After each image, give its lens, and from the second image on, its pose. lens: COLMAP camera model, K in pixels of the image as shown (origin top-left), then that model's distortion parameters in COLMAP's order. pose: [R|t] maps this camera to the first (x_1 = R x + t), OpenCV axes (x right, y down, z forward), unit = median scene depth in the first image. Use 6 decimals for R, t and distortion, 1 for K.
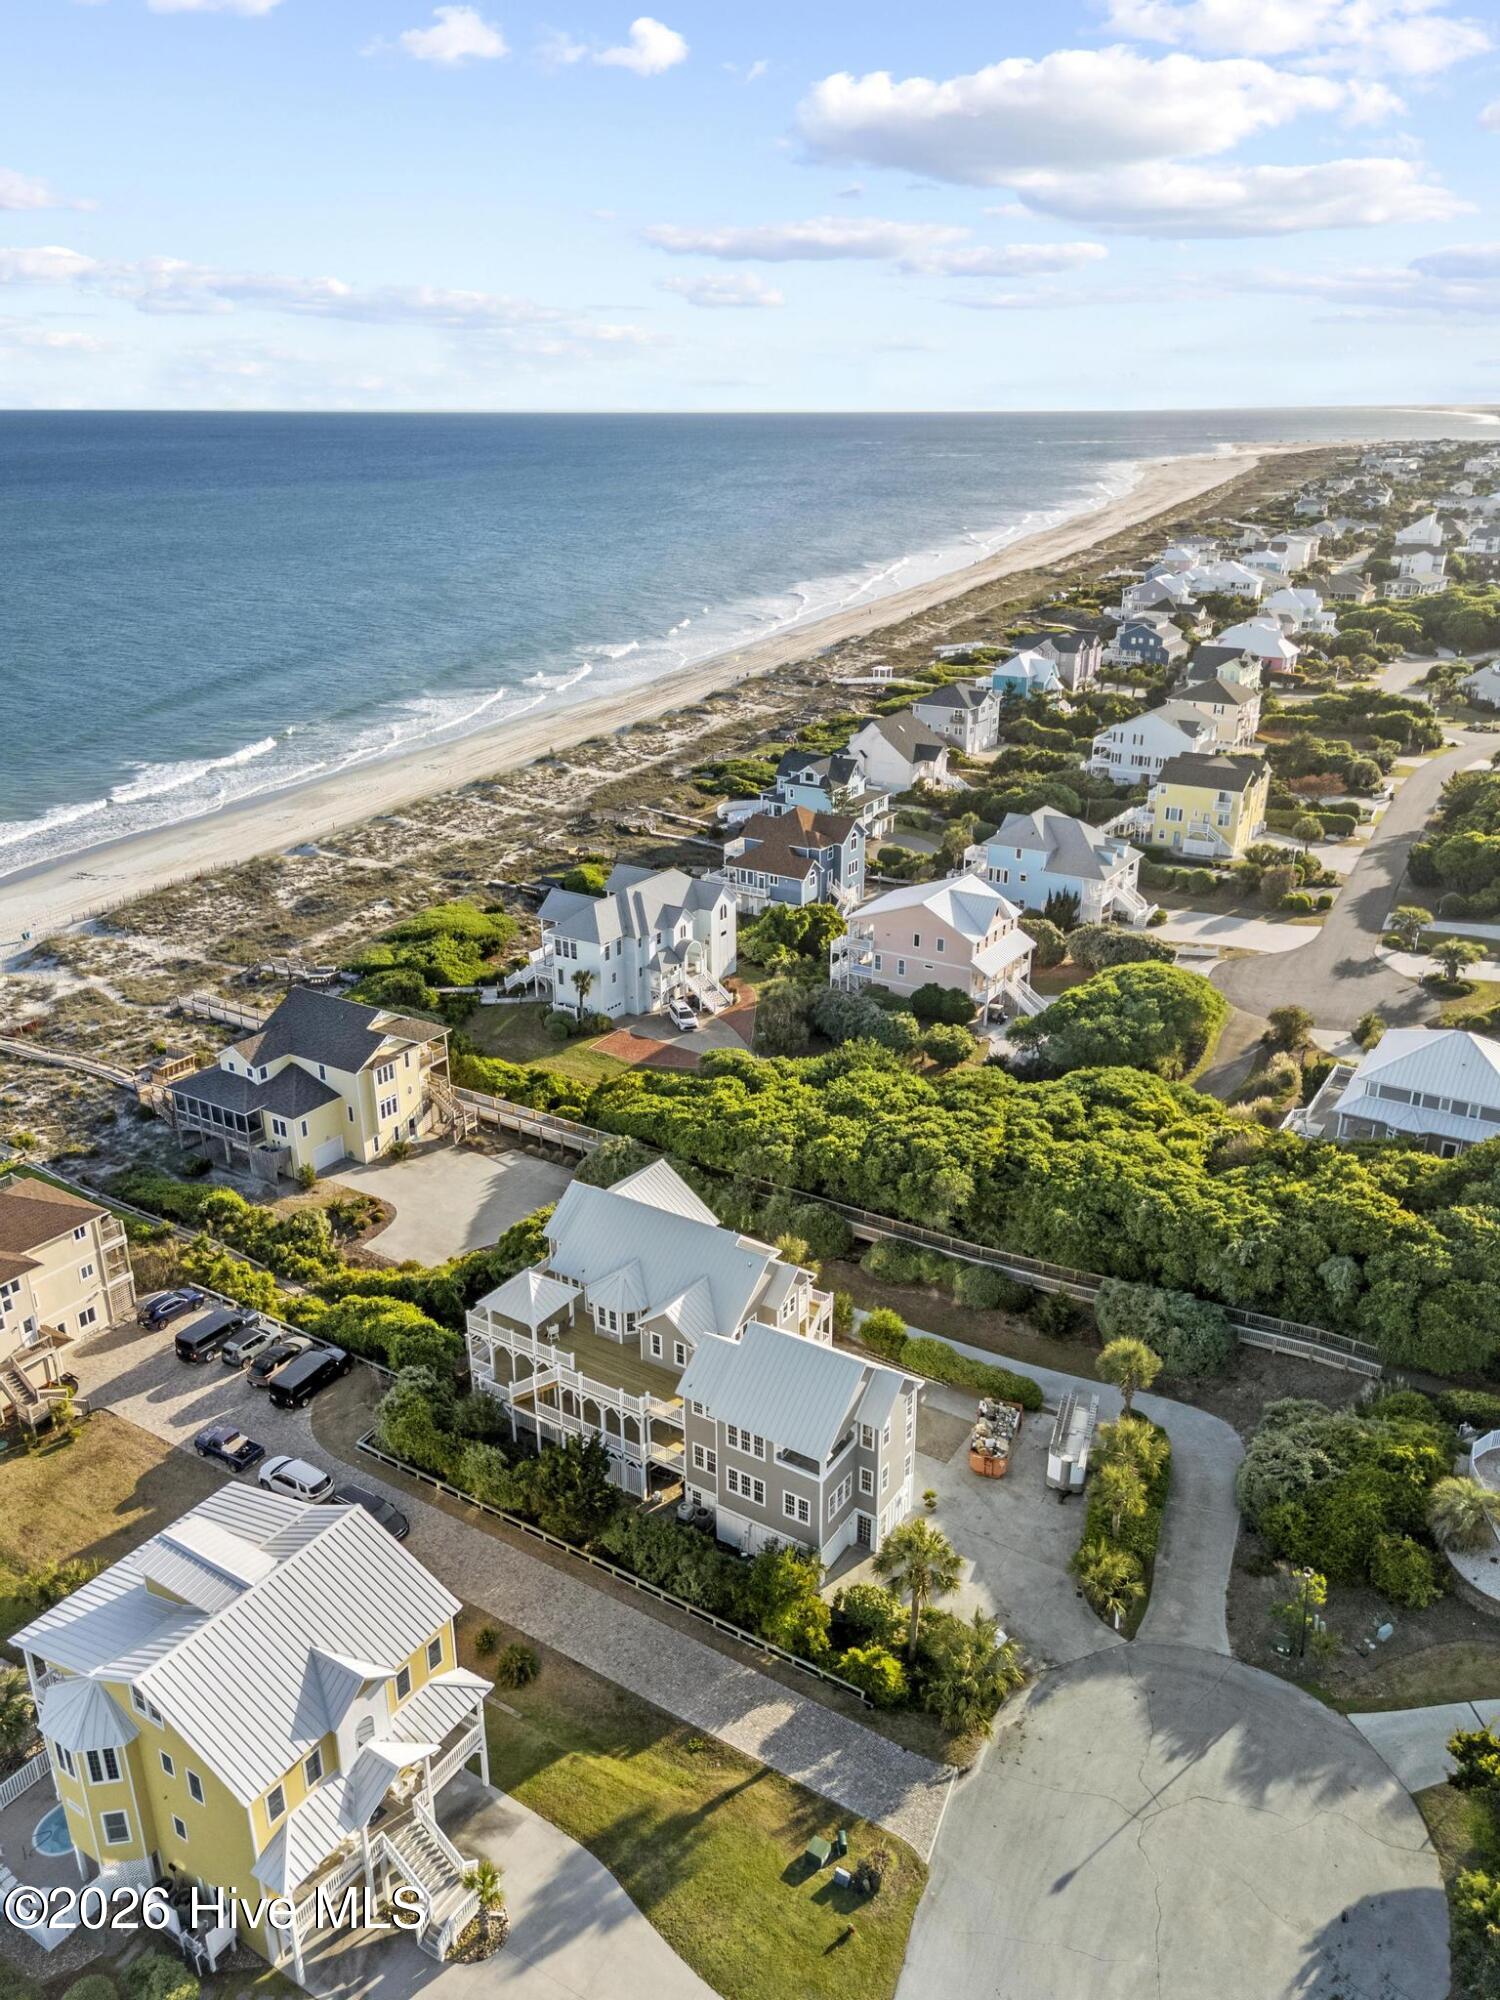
lens RADIAL K [[1459.0, 0, 753.1], [0, 1459.0, 995.8], [0, 0, 1]] dist [0.086847, -0.104497]
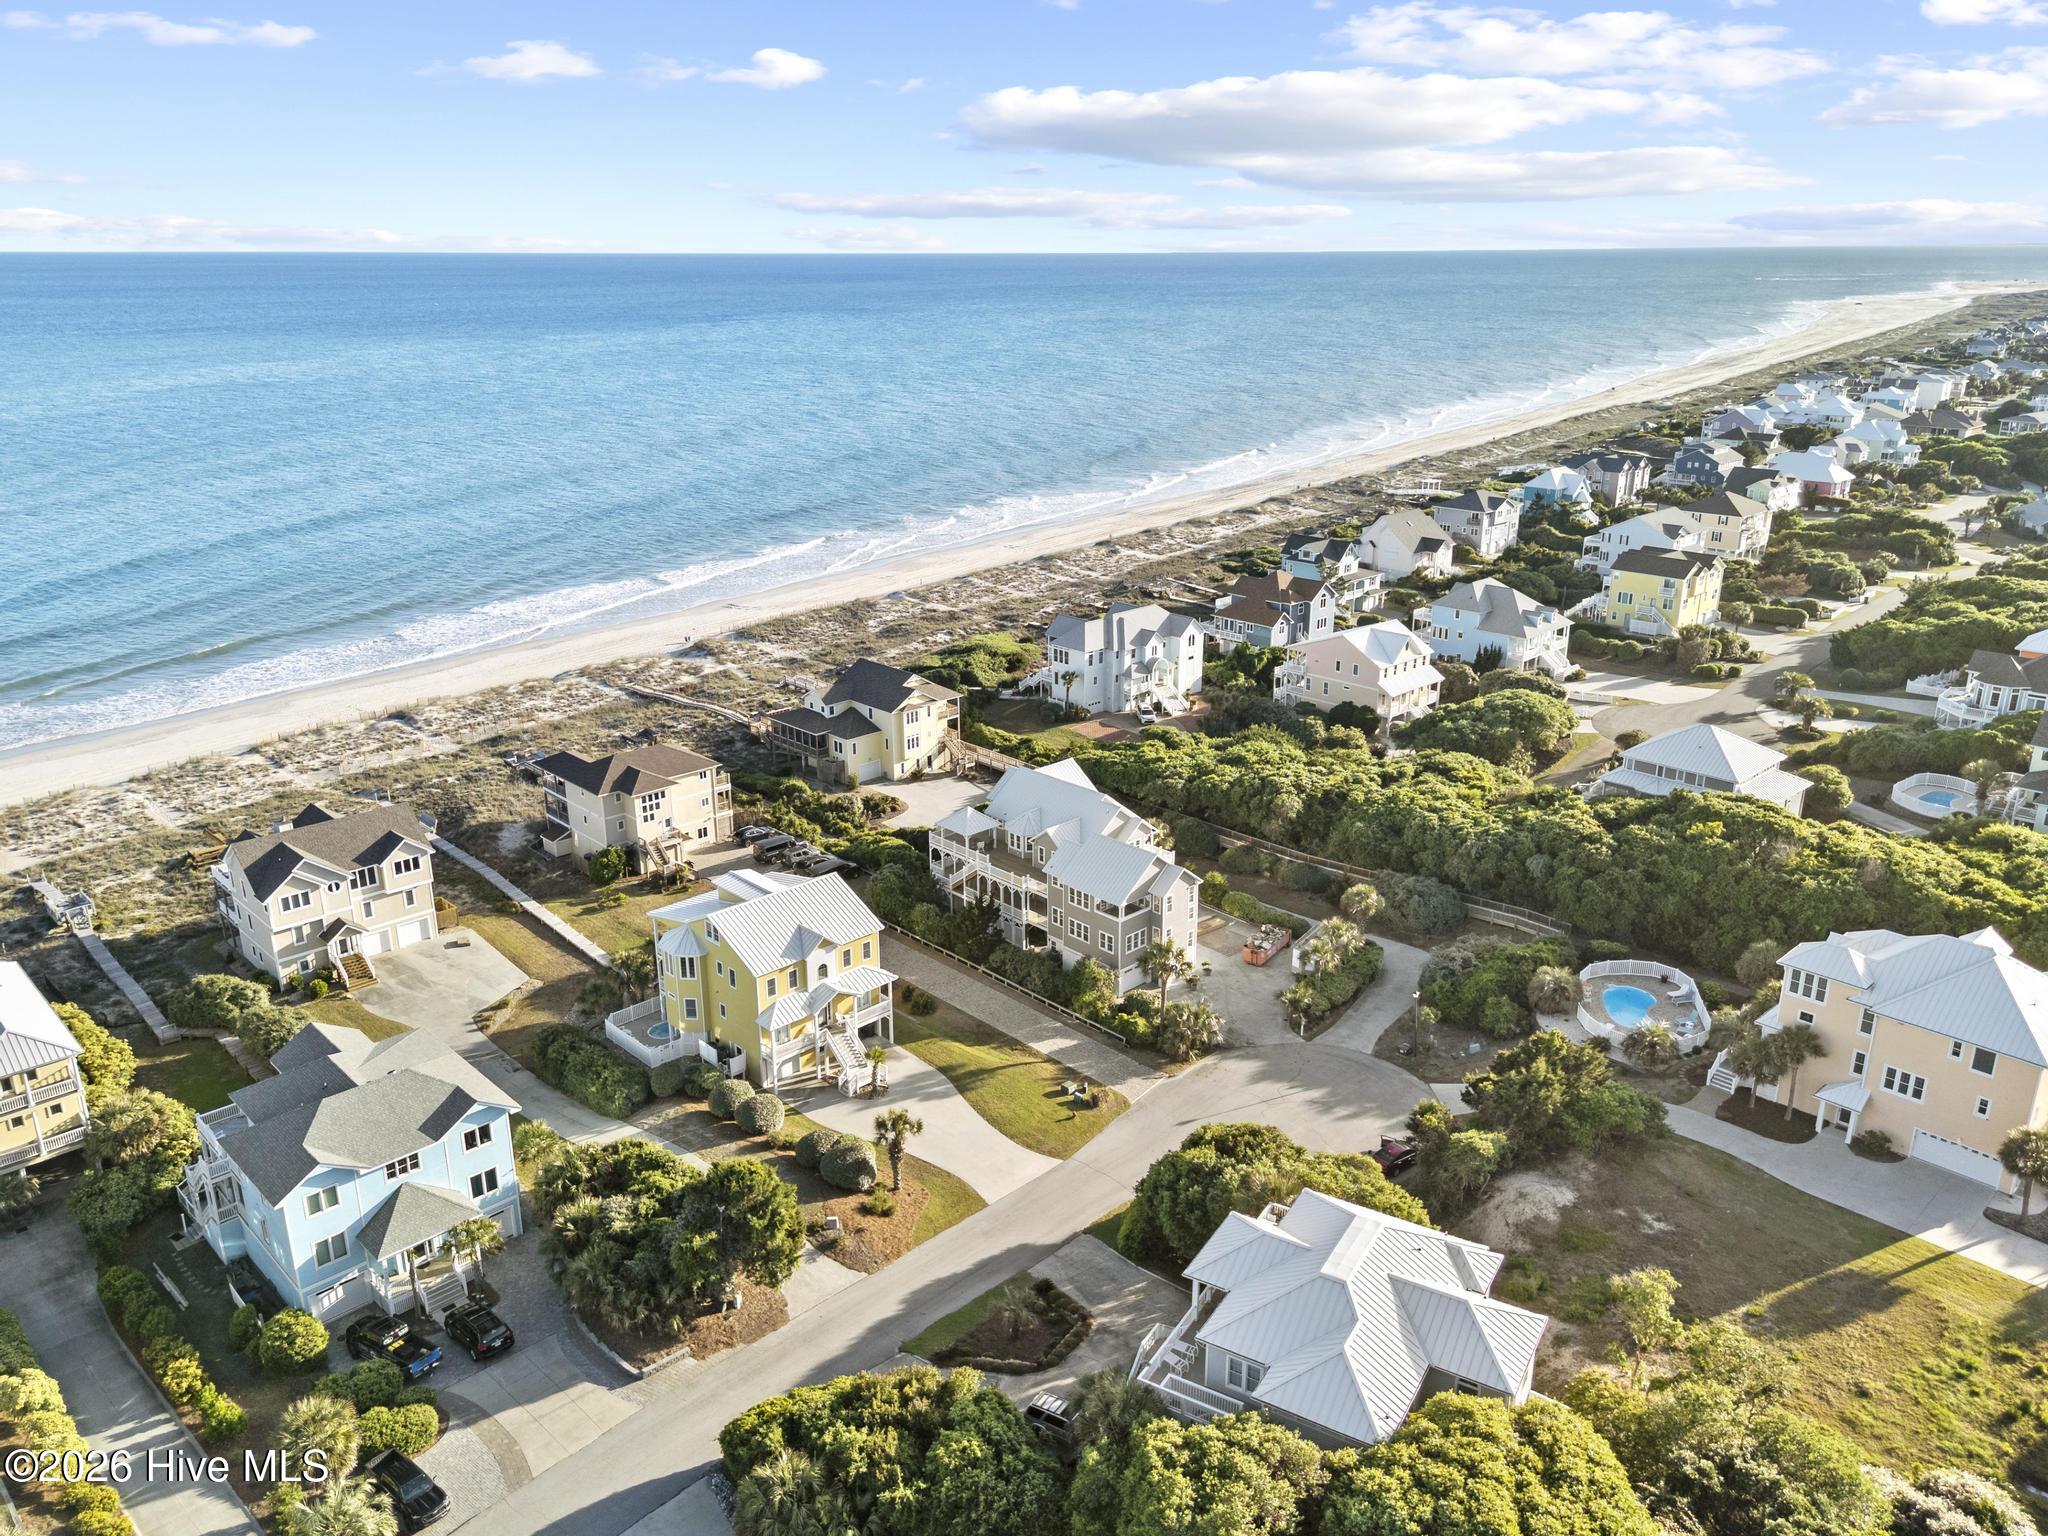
lens RADIAL K [[1497.6, 0, 1028.1], [0, 1497.6, 773.9], [0, 0, 1]] dist [0.089612, -0.103747]
pose [[0.970421, 0.077546, -0.228625, 0.161835], [-0.087613, 0.995567, -0.034201, 0.125018], [0.224959, 0.053220, 0.972914, -0.313679]]
